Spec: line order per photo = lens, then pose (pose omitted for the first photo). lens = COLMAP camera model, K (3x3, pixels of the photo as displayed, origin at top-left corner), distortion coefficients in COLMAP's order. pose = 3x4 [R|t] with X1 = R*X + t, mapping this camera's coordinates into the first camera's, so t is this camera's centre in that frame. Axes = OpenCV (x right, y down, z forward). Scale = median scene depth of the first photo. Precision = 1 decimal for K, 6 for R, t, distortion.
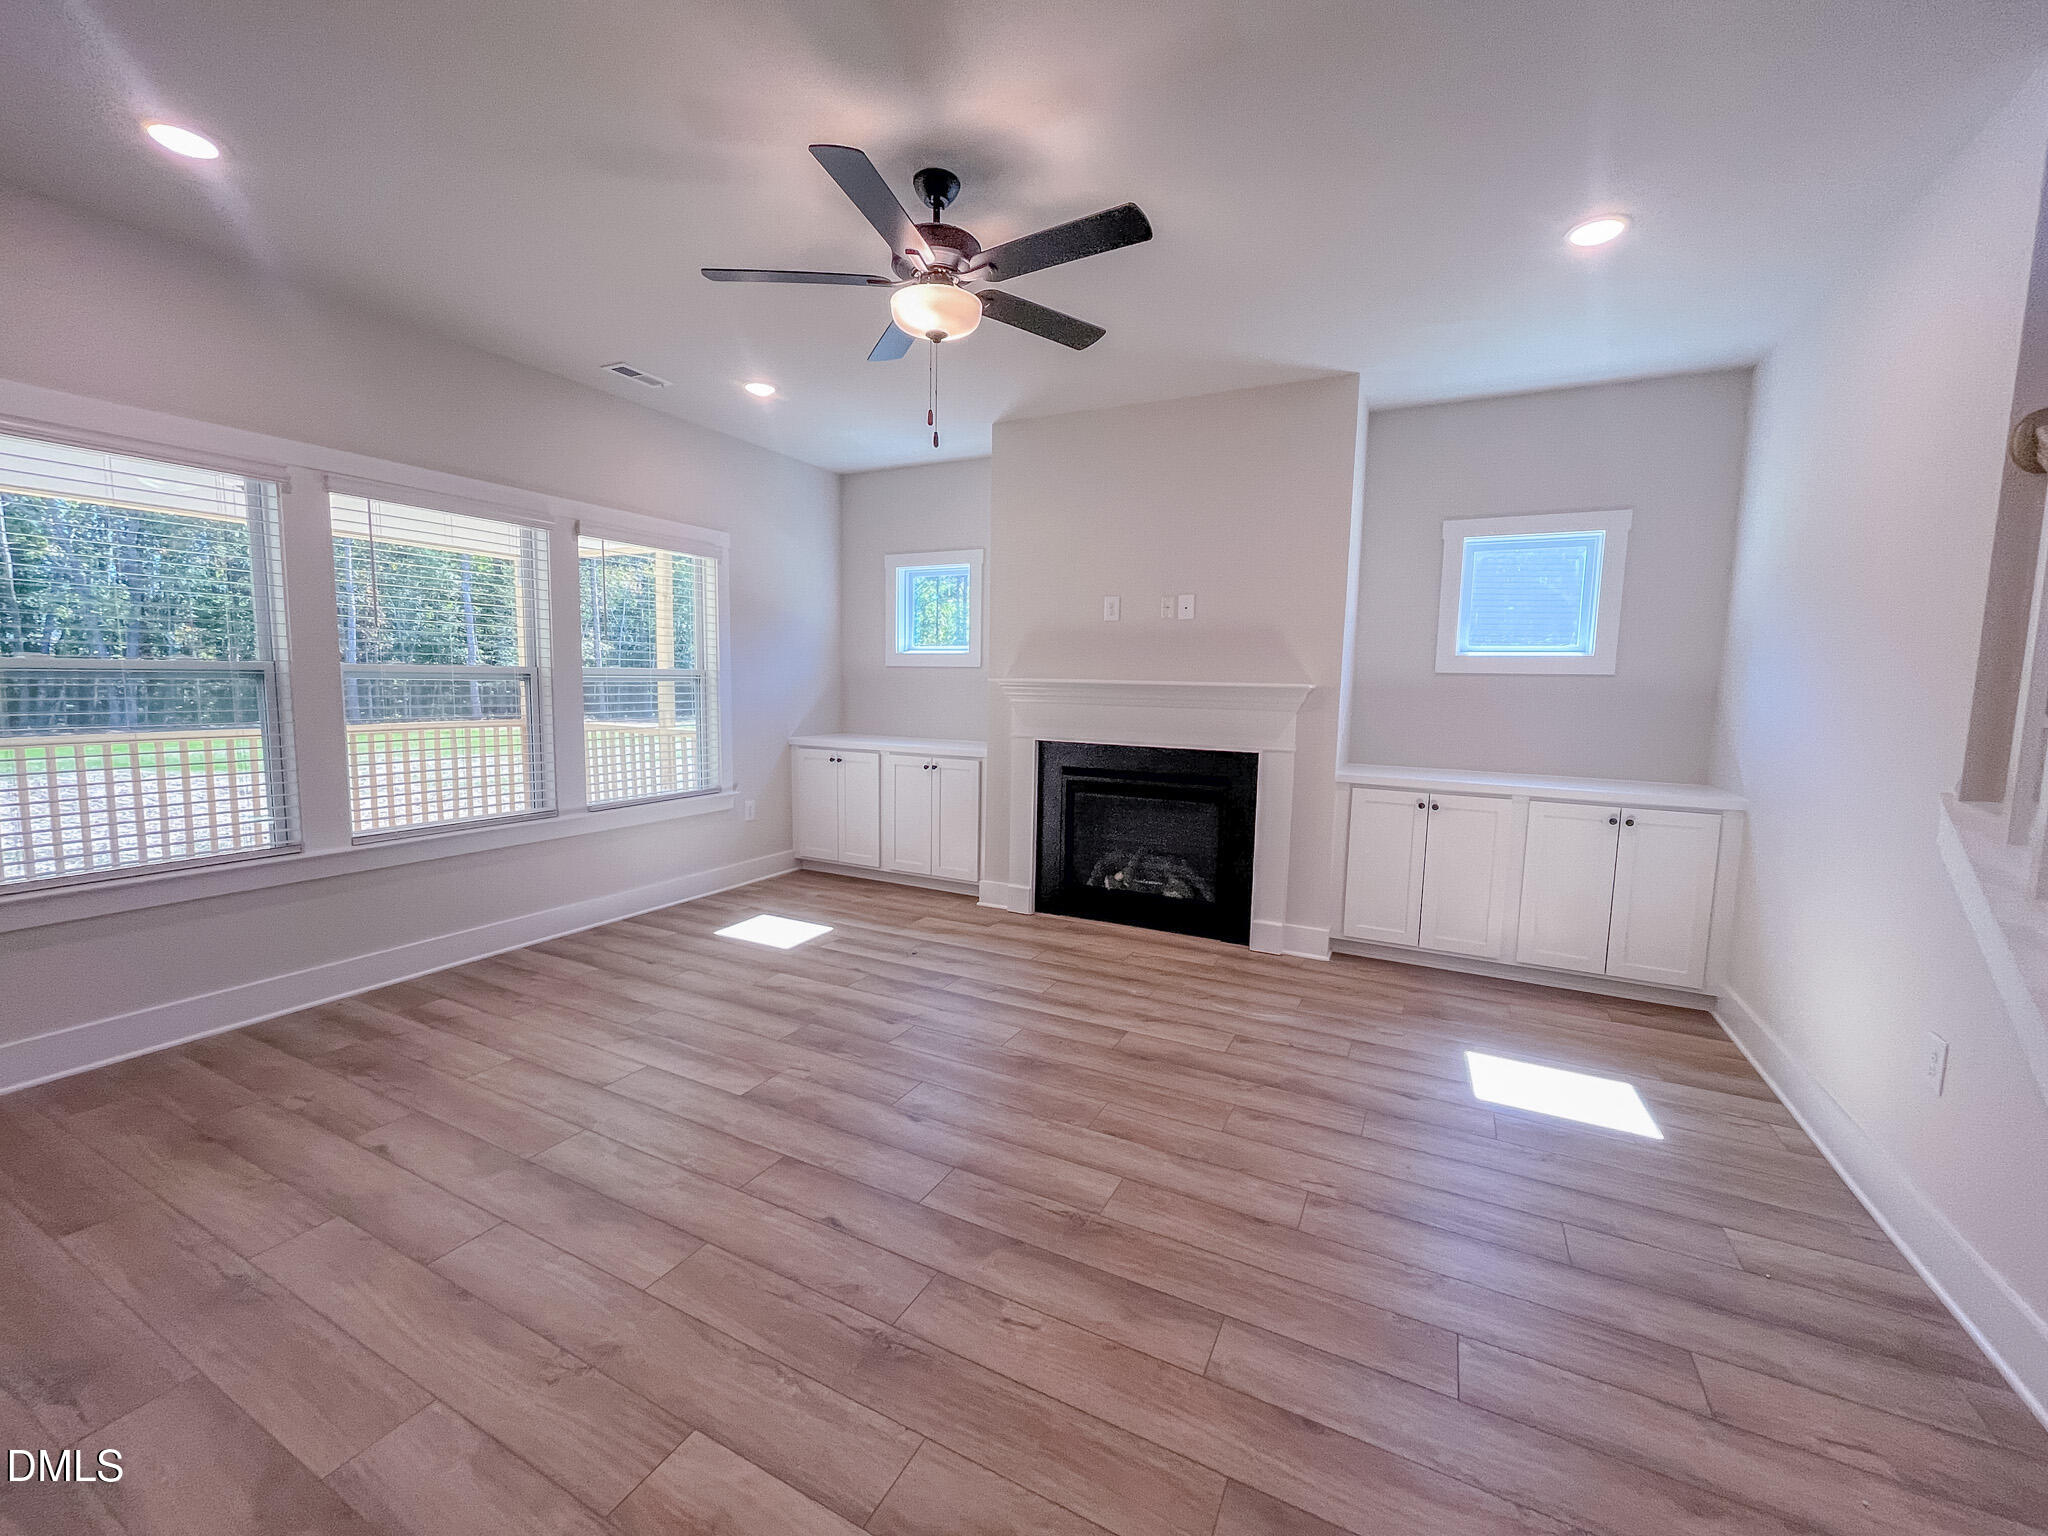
lens RADIAL K [[829.8, 0, 1018.4], [0, 829.8, 769.6], [0, 0, 1]] dist [-0.002107, -0.000030]
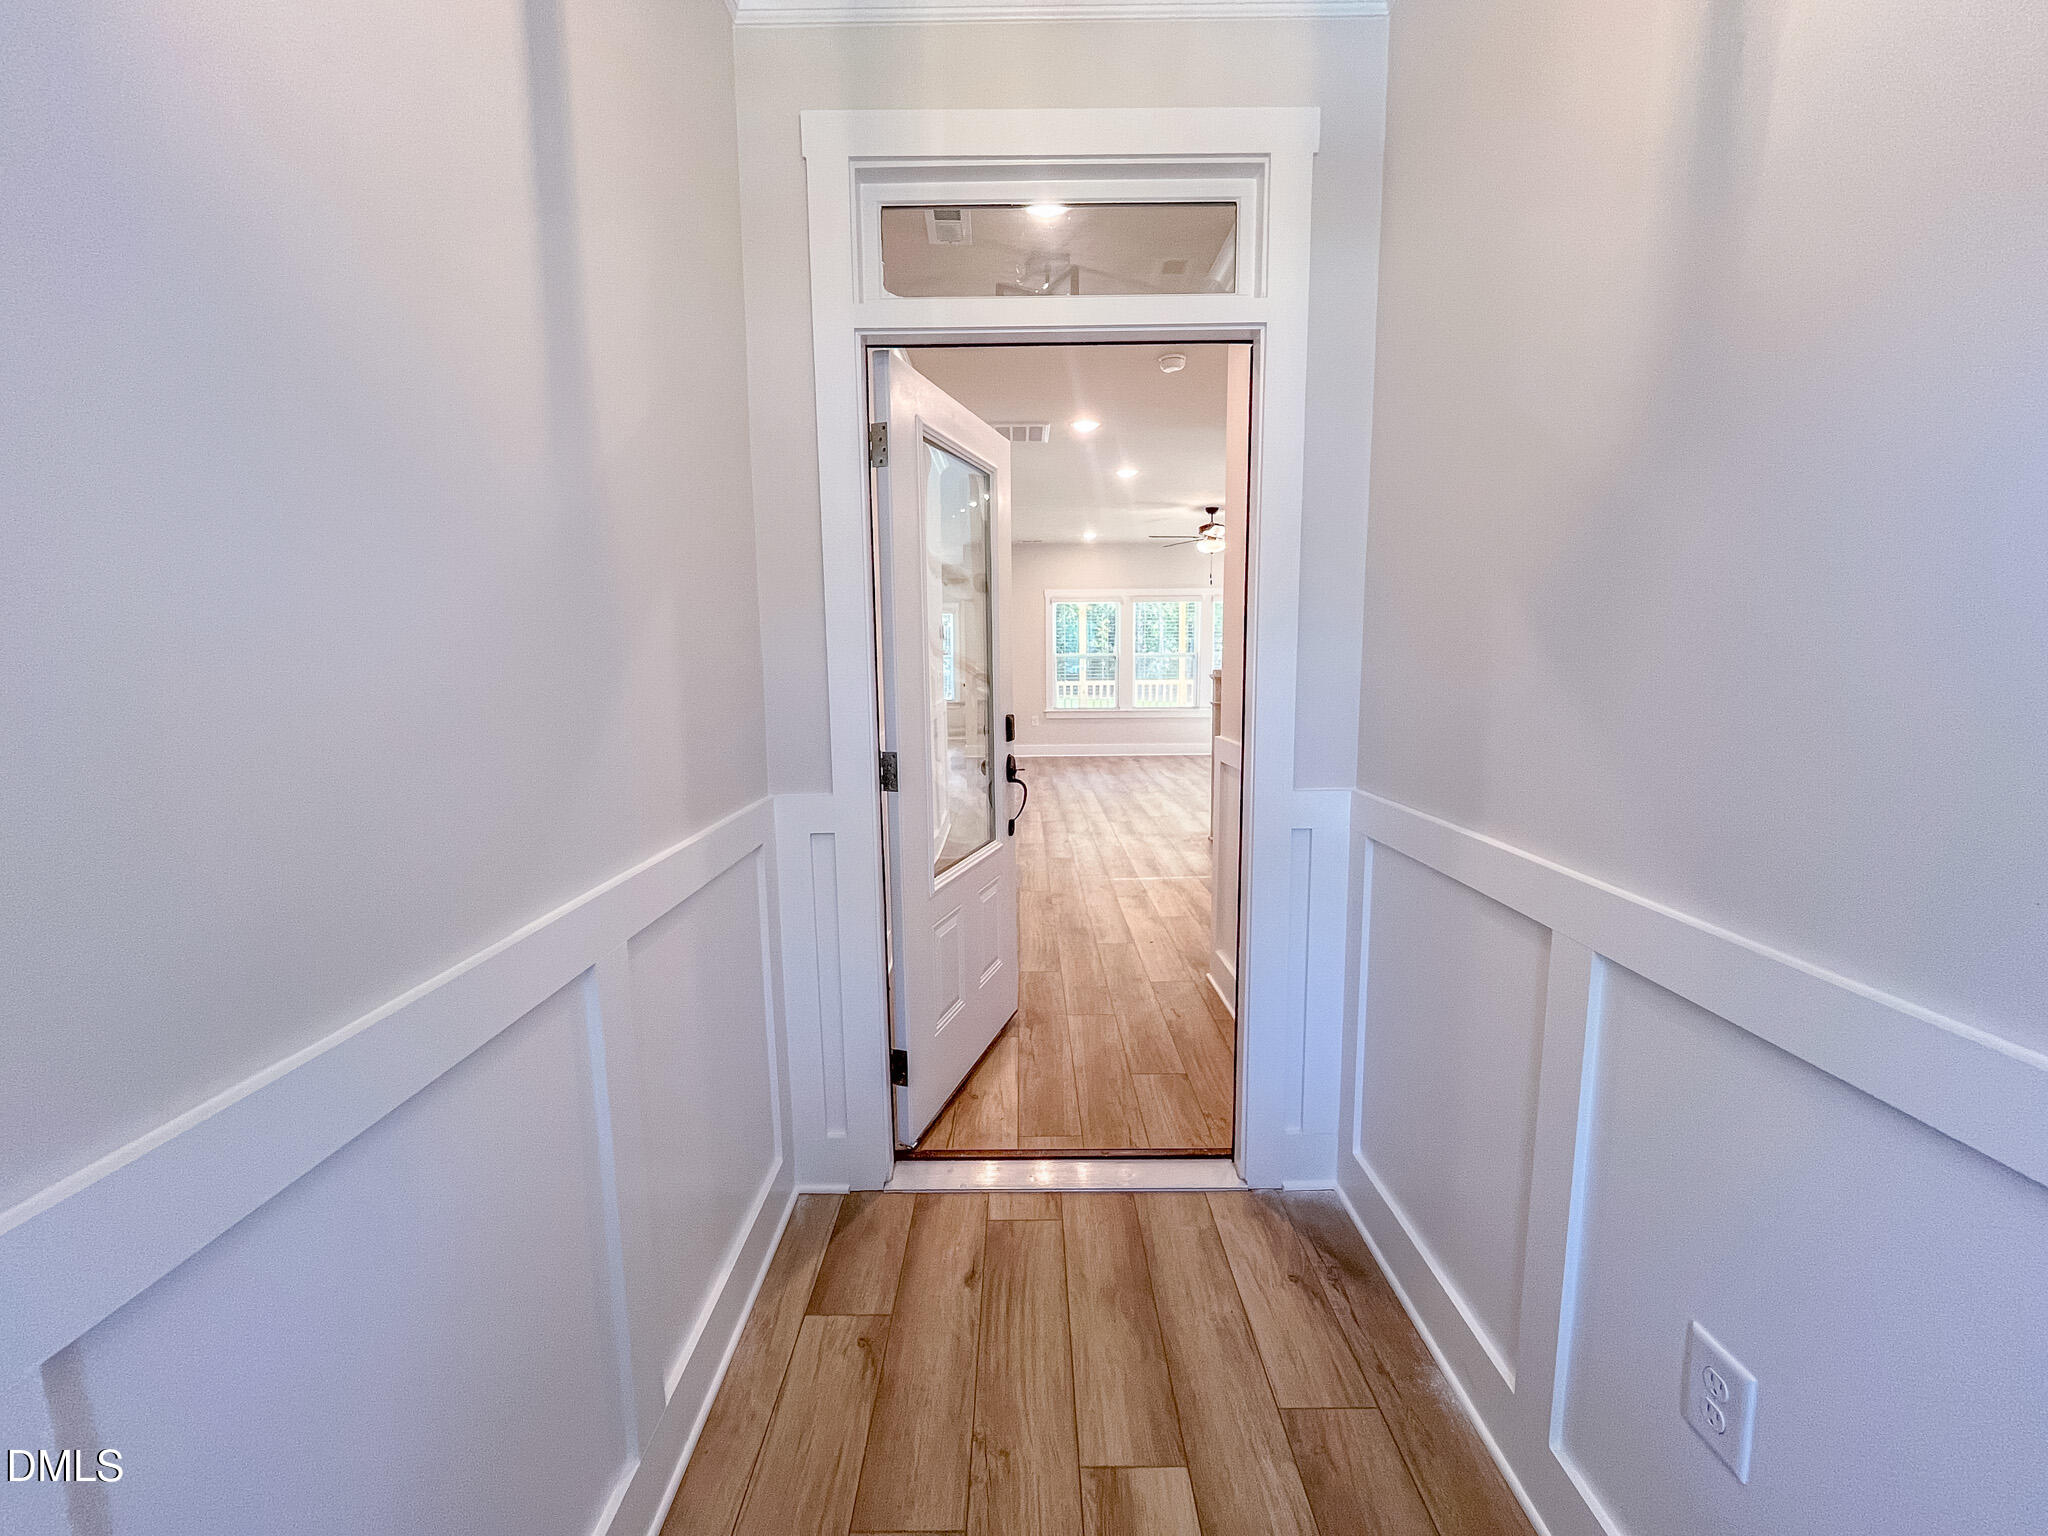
lens RADIAL K [[829.8, 0, 1016.3], [0, 829.8, 769.1], [0, 0, 1]] dist [-0.002107, -0.000030]
pose [[0.454599, 0.096973, -0.885402, 1.753753], [-0.078758, 0.994538, 0.068489, 0.127273], [0.887208, 0.038598, 0.459753, -0.824653]]
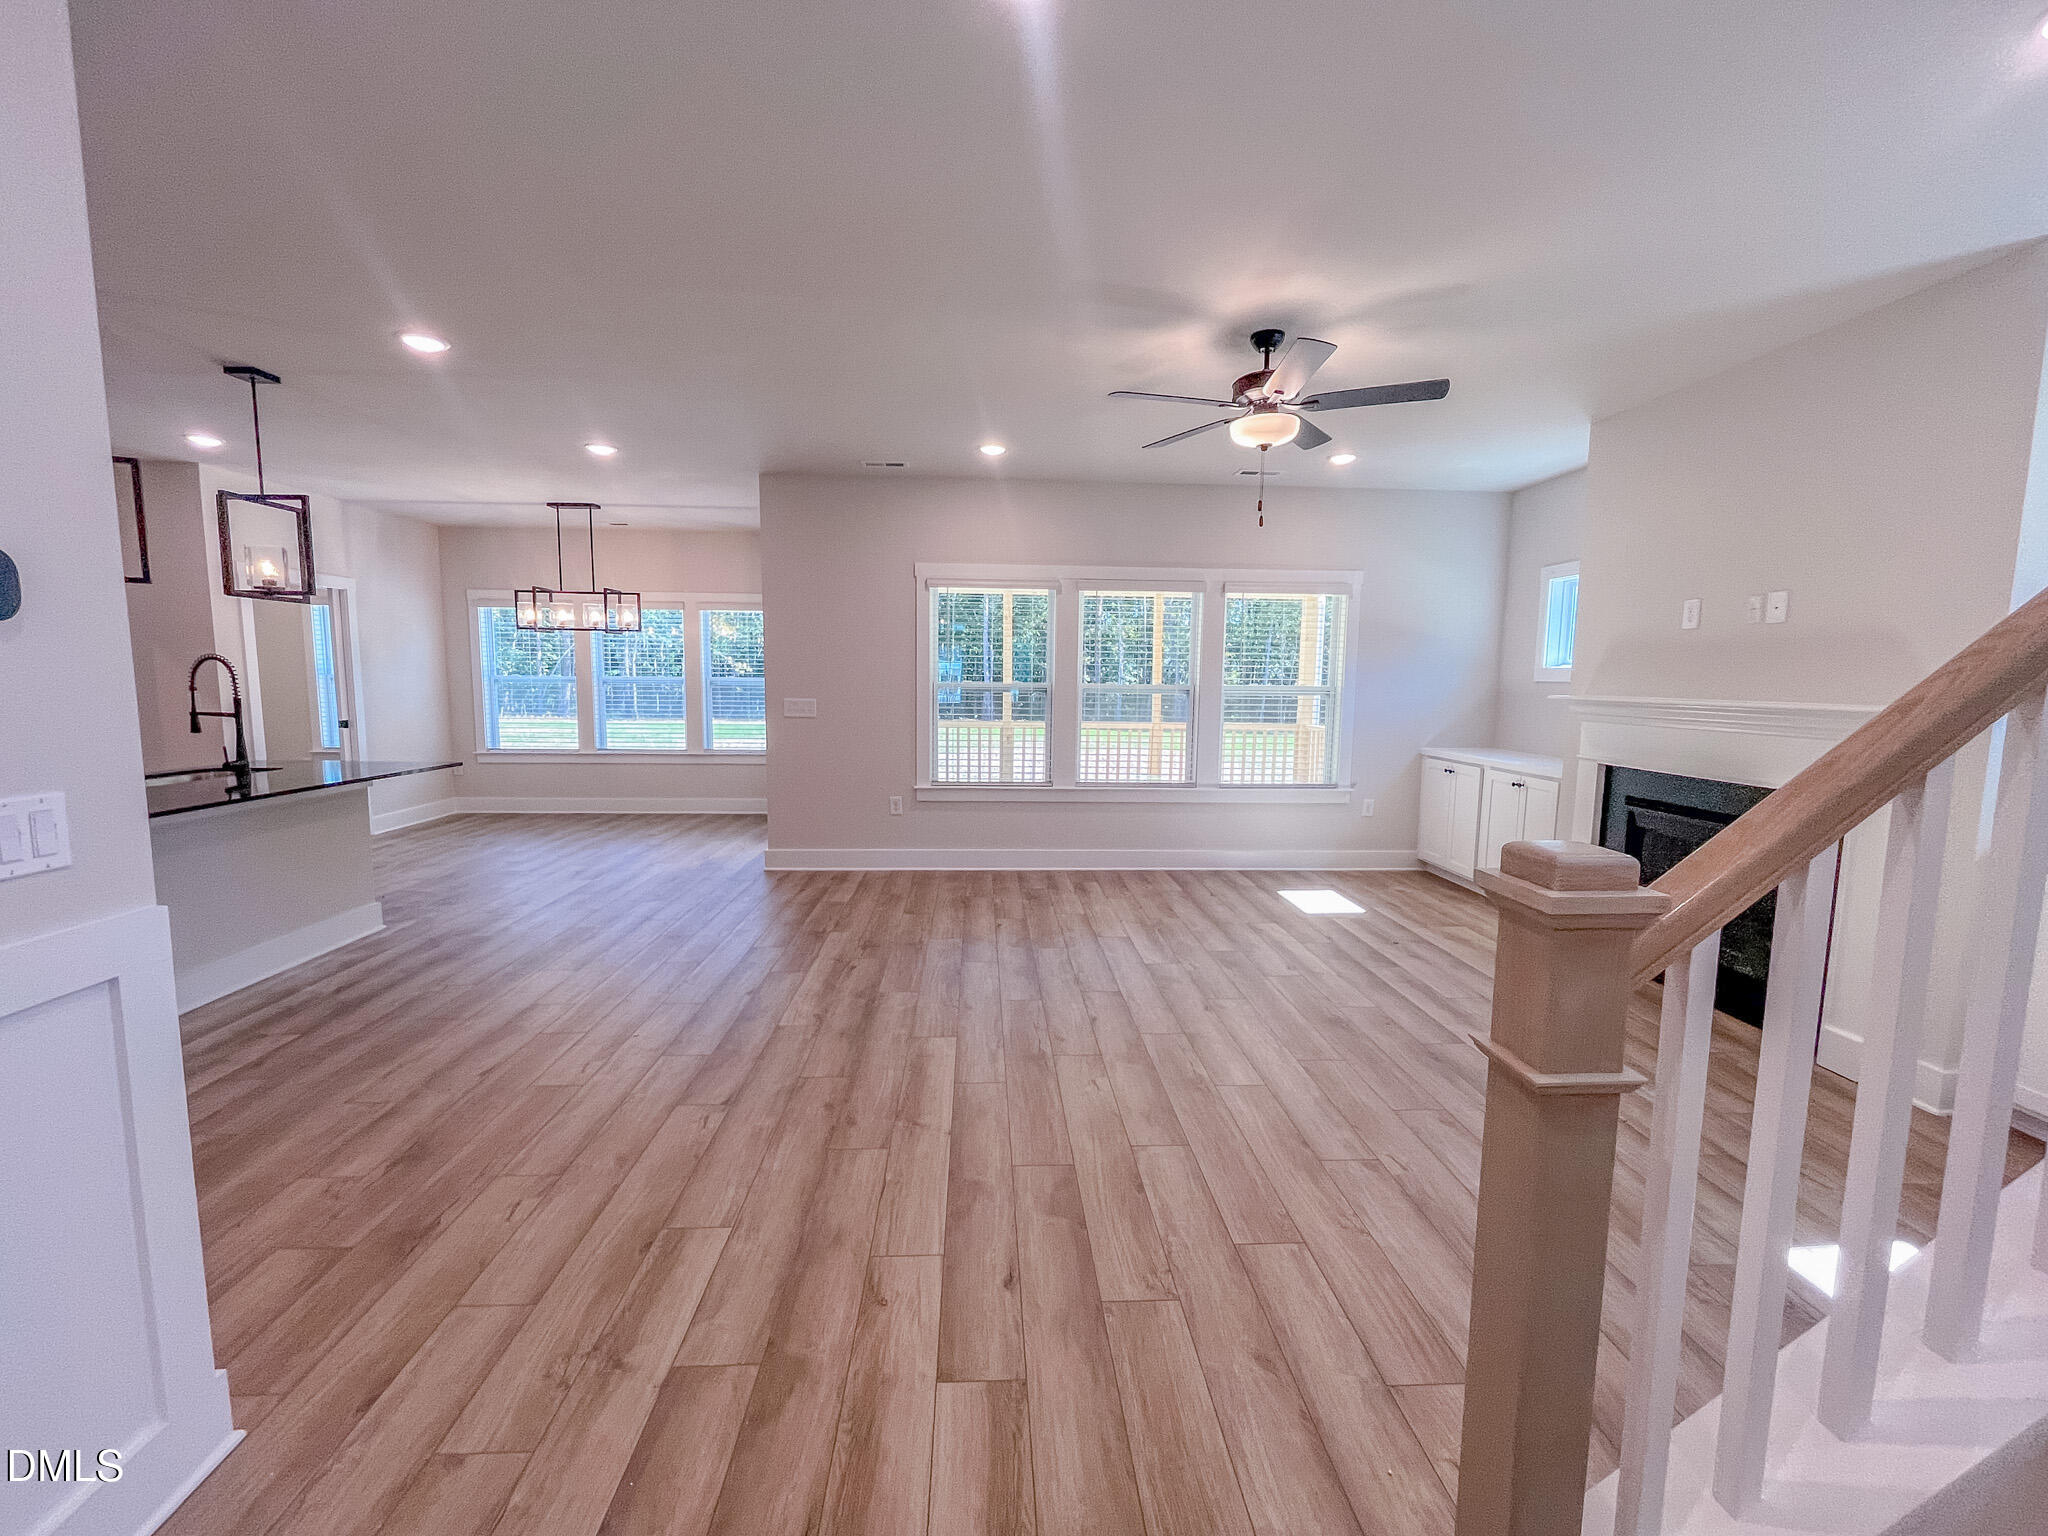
lens RADIAL K [[829.8, 0, 1019.2], [0, 829.8, 766.3], [0, 0, 1]] dist [-0.002107, -0.000030]
pose [[0.500285, 0.080947, -0.862069, 0.618806], [-0.097171, 0.994580, 0.036998, -0.005526], [0.860391, 0.065259, 0.505439, -0.005629]]
